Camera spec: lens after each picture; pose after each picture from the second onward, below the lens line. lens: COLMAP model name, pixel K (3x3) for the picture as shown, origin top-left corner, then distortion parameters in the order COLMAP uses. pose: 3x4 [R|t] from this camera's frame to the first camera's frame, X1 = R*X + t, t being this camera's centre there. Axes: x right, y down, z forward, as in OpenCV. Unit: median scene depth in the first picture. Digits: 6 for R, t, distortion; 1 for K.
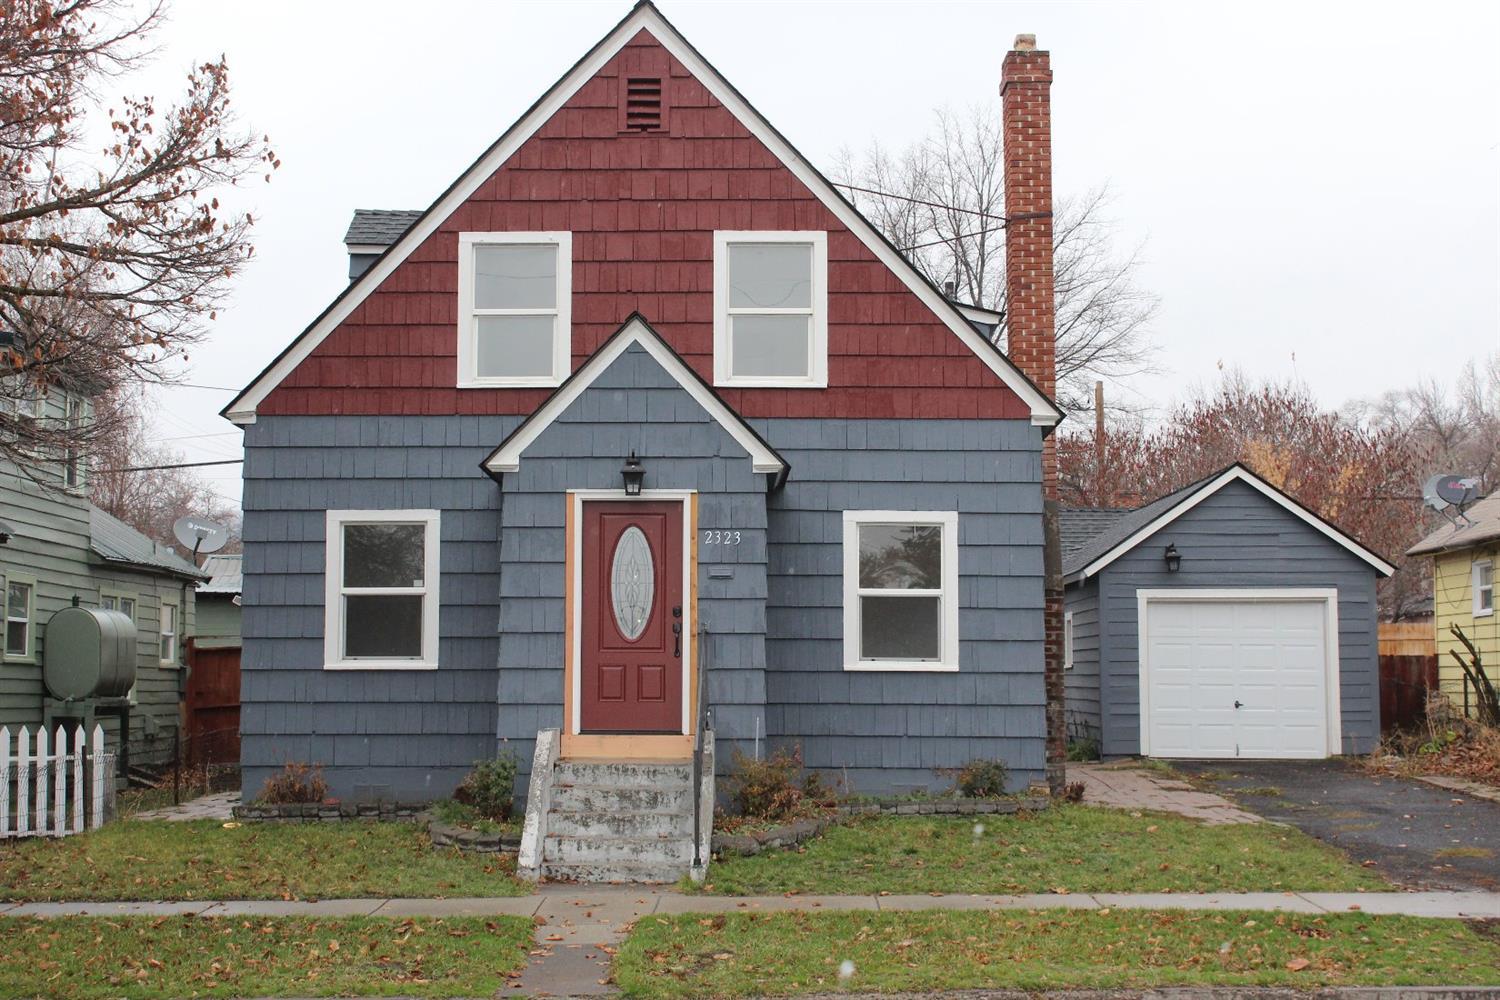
lens RADIAL K [[2285.9, 0, 750.0], [0, 2285.9, 500.0], [0, 0, 1]] dist [-0.006125, 0.058498]
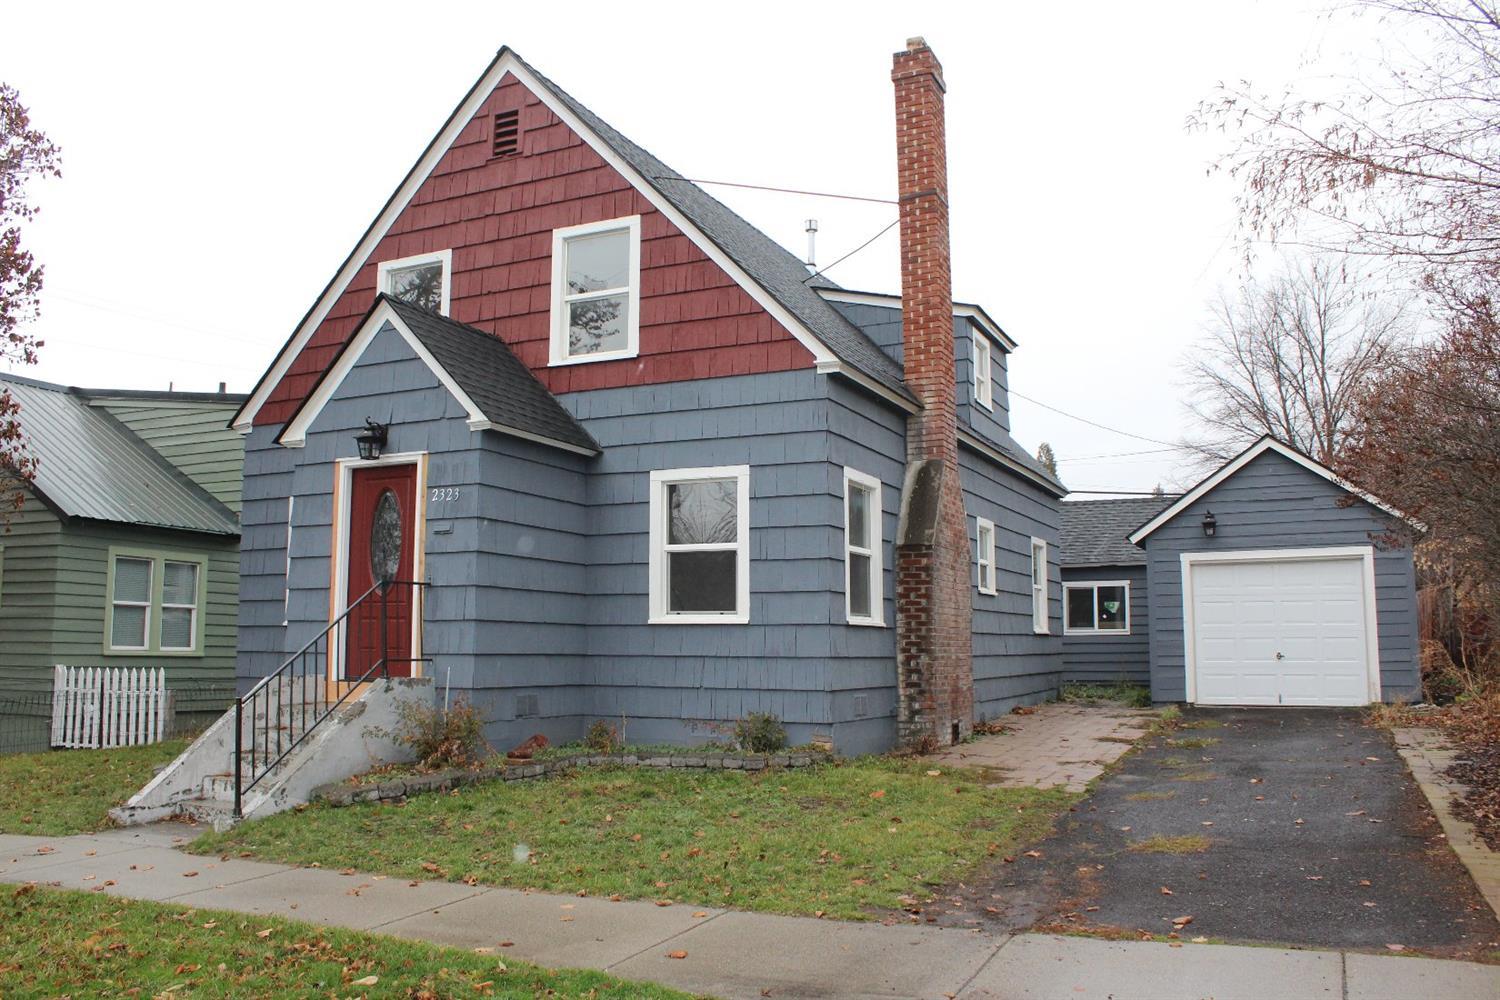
lens RADIAL K [[1253.4, 0, 747.9], [0, 1253.4, 501.7], [0, 0, 1]] dist [-0.162339, 0.144213]
pose [[0.902452, -0.051058, -0.427753, 0.323293], [0.034991, 0.998358, -0.045344, 0.045801], [0.429366, 0.025953, 0.902758, 0.498124]]
